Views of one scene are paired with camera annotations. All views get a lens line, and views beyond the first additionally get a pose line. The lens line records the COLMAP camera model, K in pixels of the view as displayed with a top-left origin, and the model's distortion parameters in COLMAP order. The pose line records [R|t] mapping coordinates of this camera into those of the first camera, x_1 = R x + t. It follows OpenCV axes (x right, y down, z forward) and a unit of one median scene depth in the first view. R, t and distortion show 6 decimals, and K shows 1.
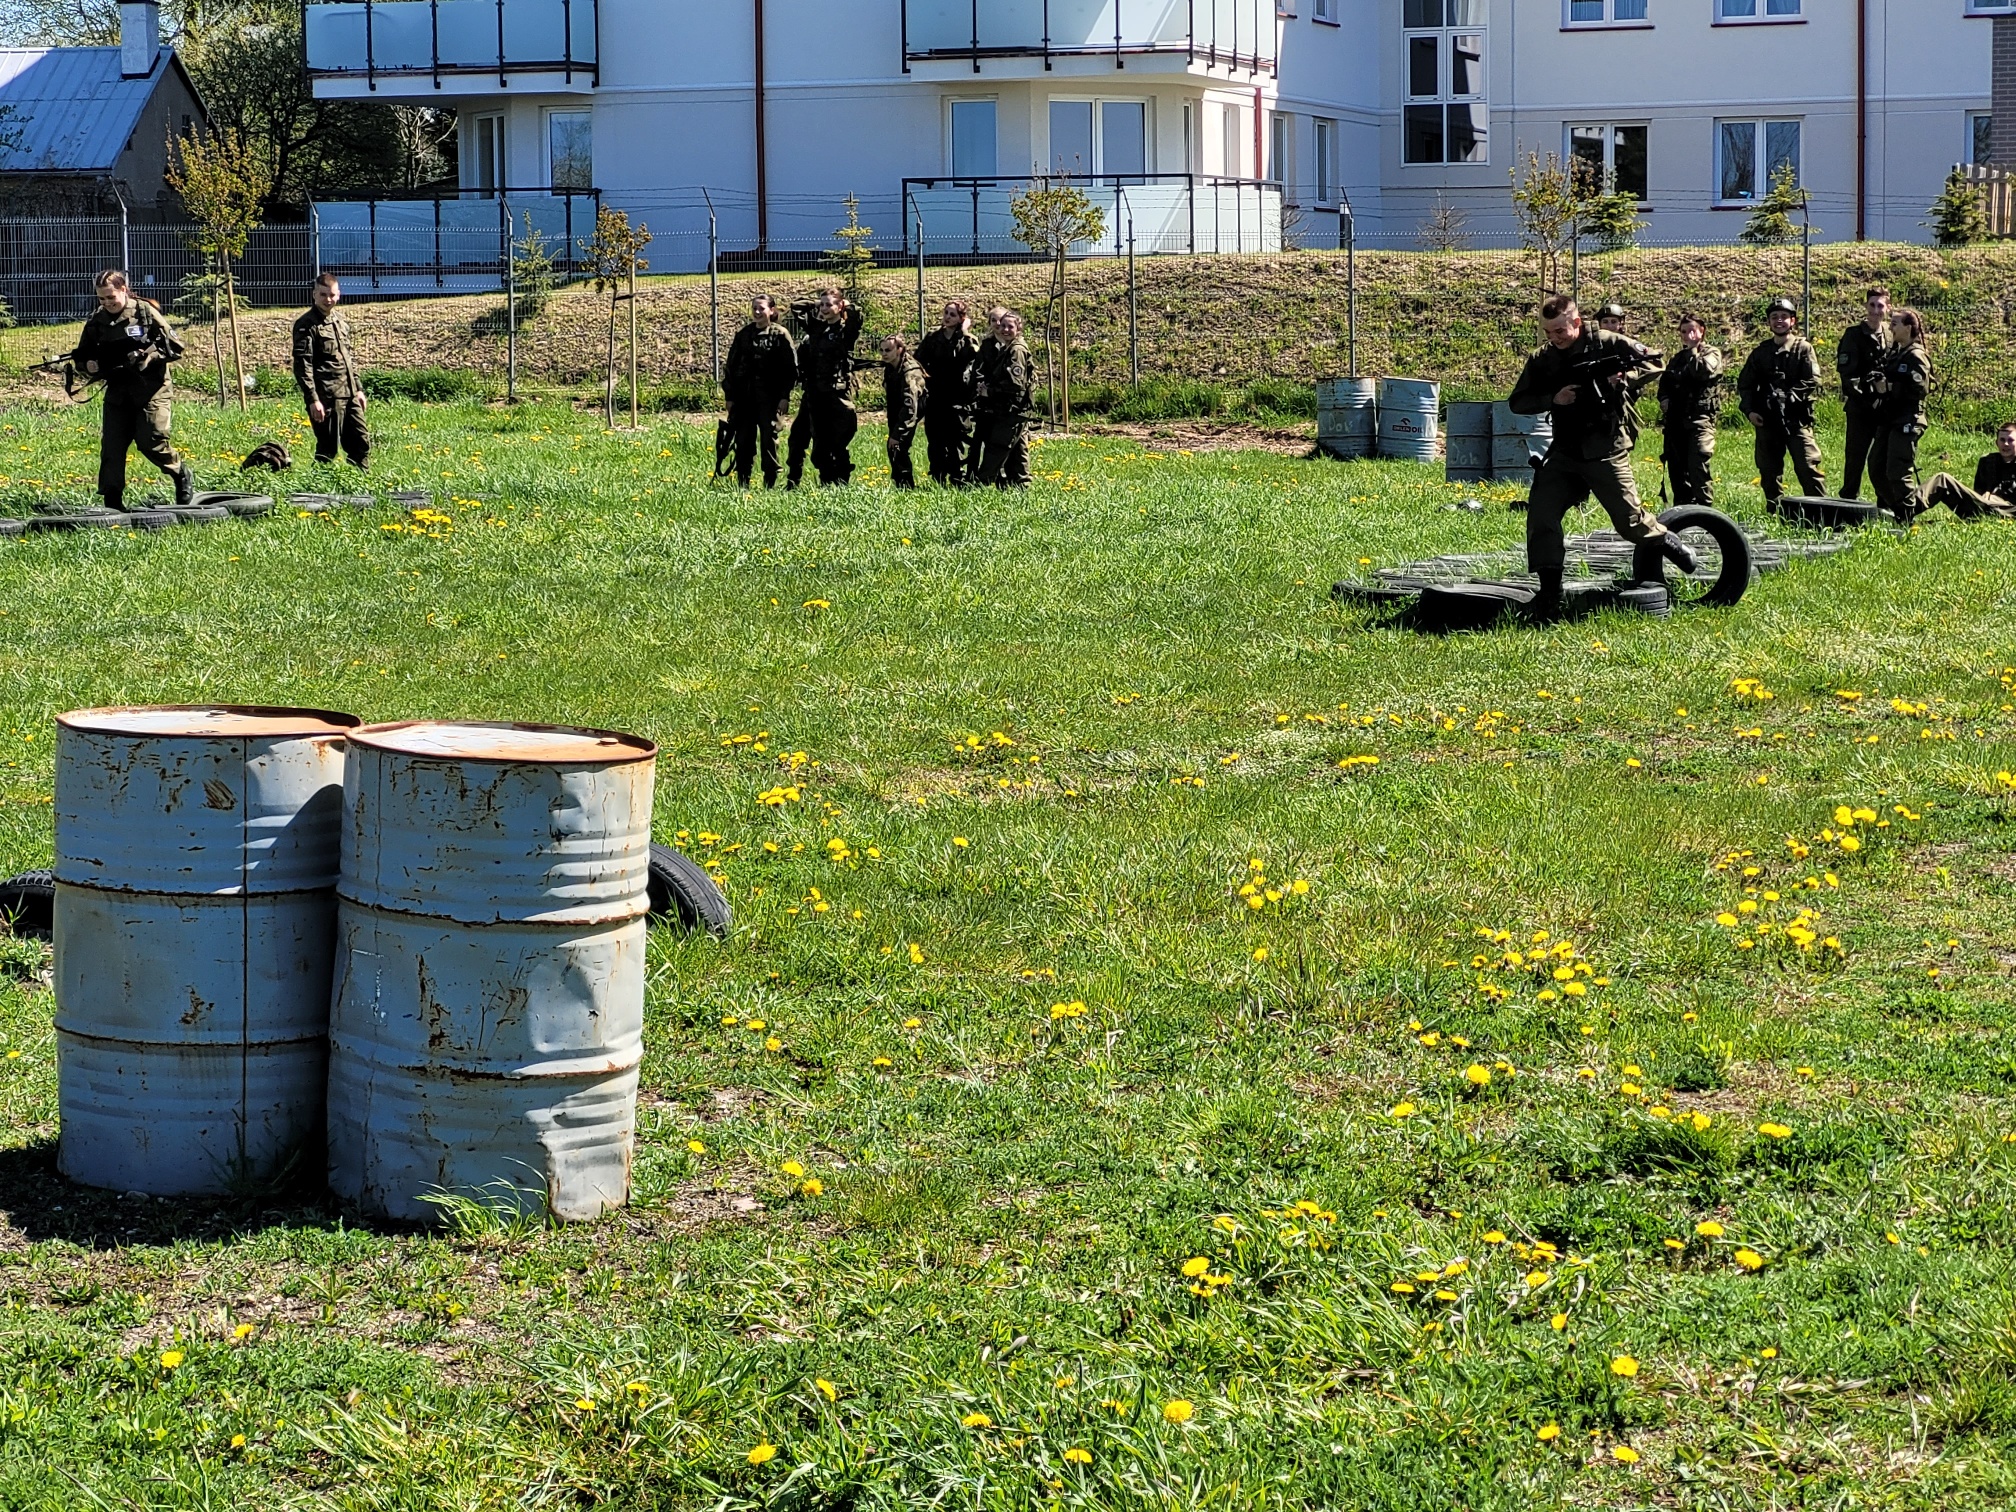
lens RADIAL K [[4466.7, 0, 1008.3], [0, 4466.7, 755.8], [0, 0, 1]] dist [-0.197413, 0.000000]
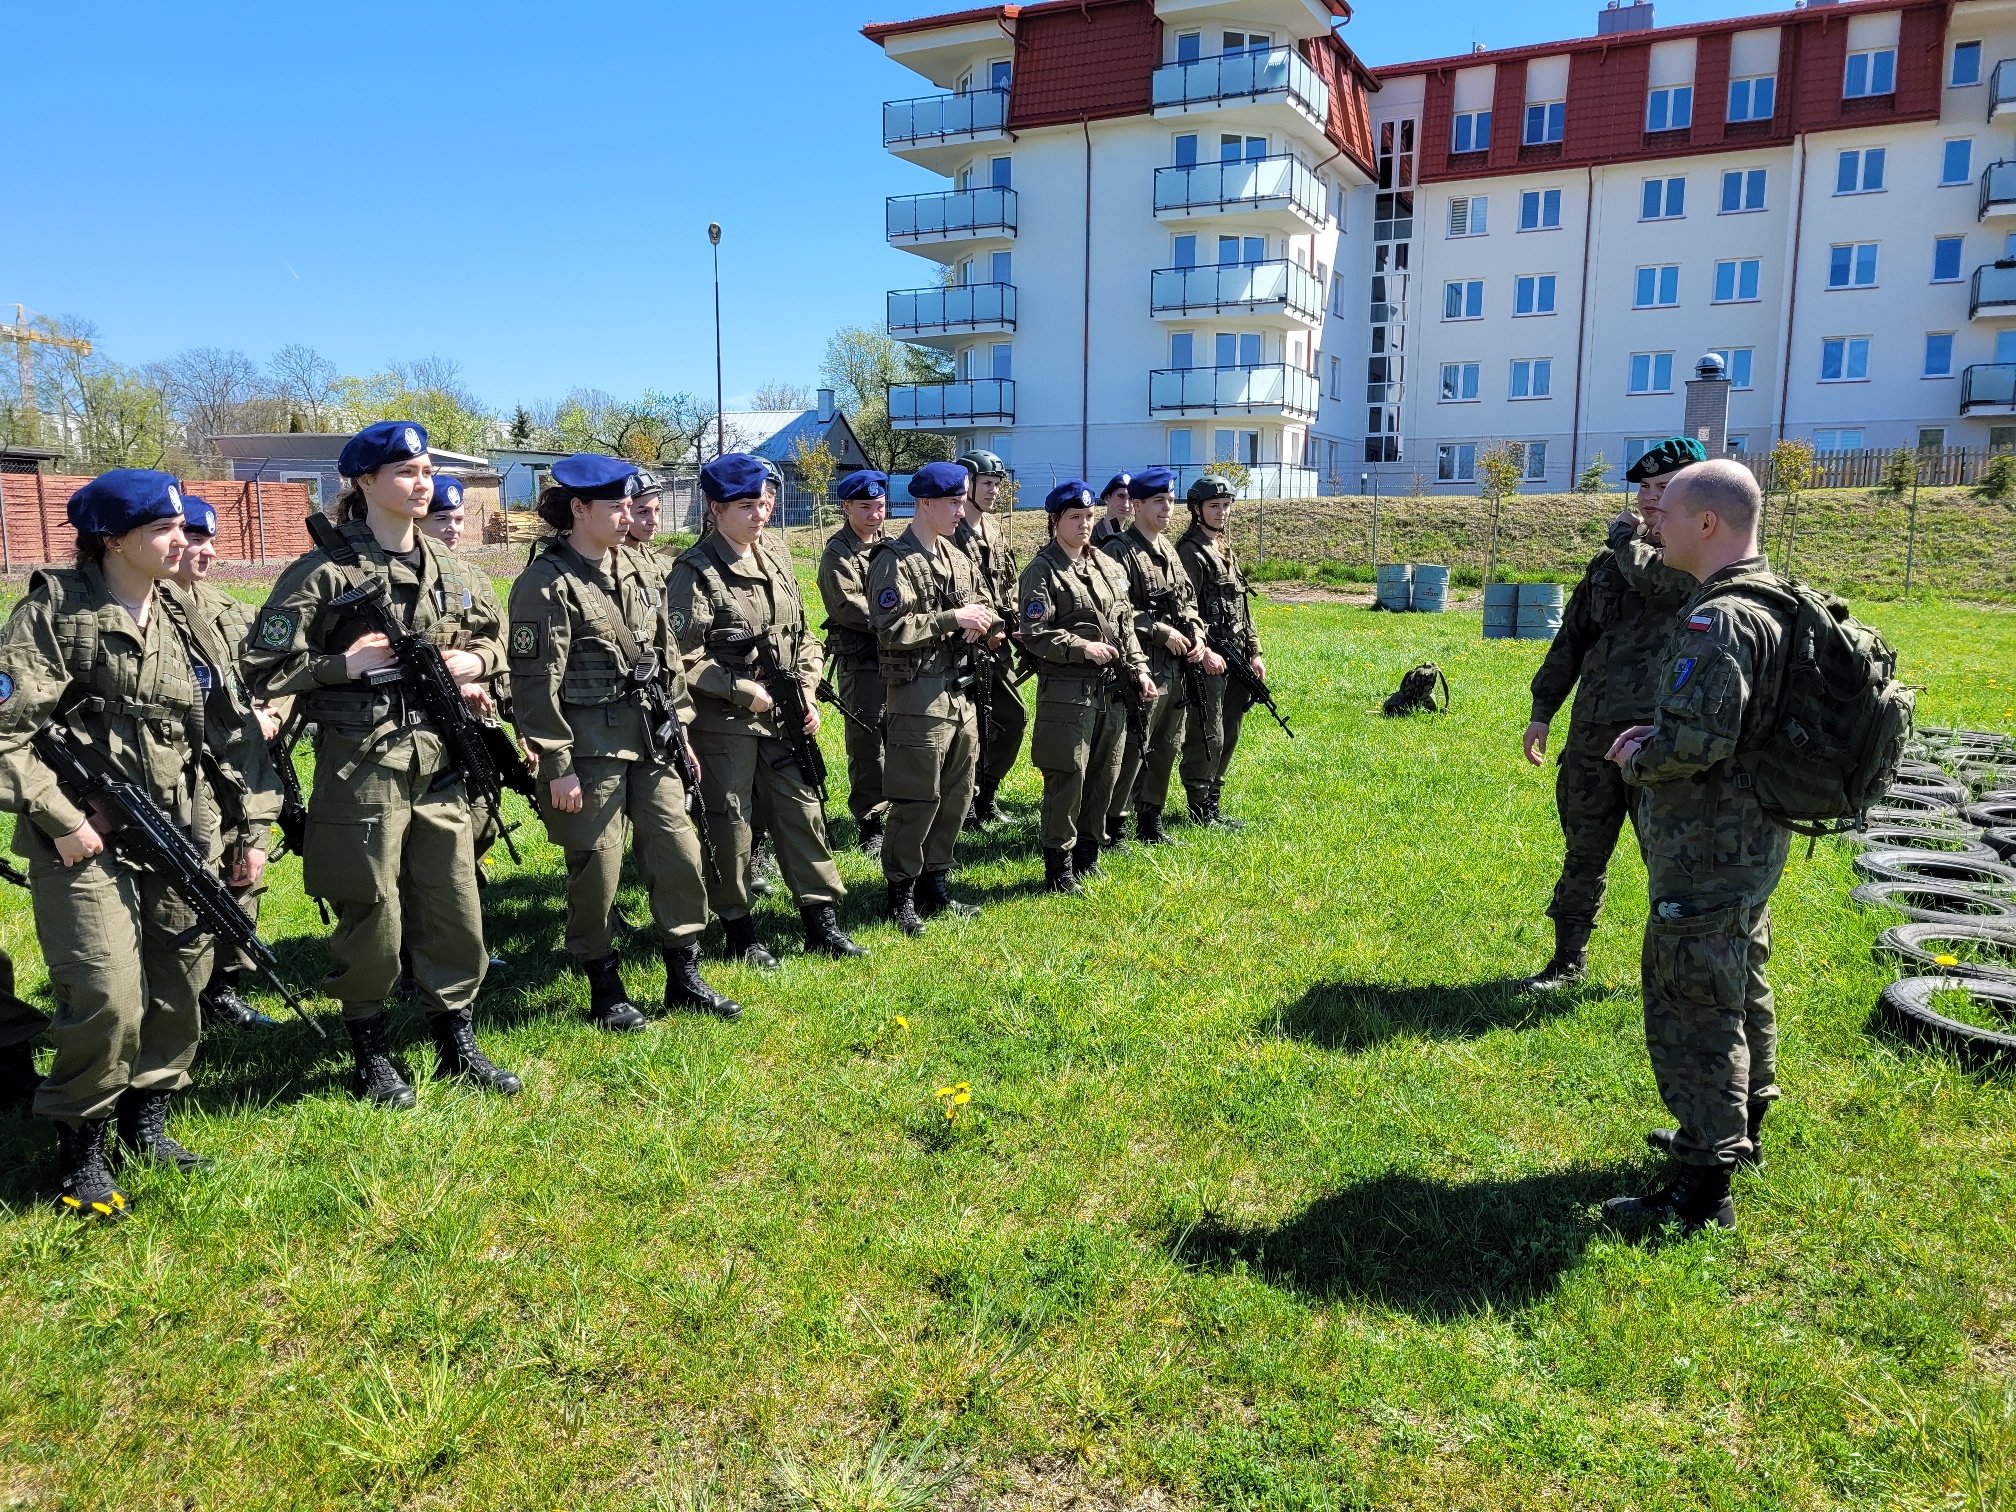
lens RADIAL K [[1521.9, 0, 1006.0], [0, 1521.9, 763.8], [0, 0, 1]] dist [0.008268, 0.000090]
pose [[0.993334, 0.025790, -0.112349, -0.005929], [-0.019503, 0.998201, 0.056699, -0.027714], [0.113609, -0.054130, 0.992050, 0.282740]]
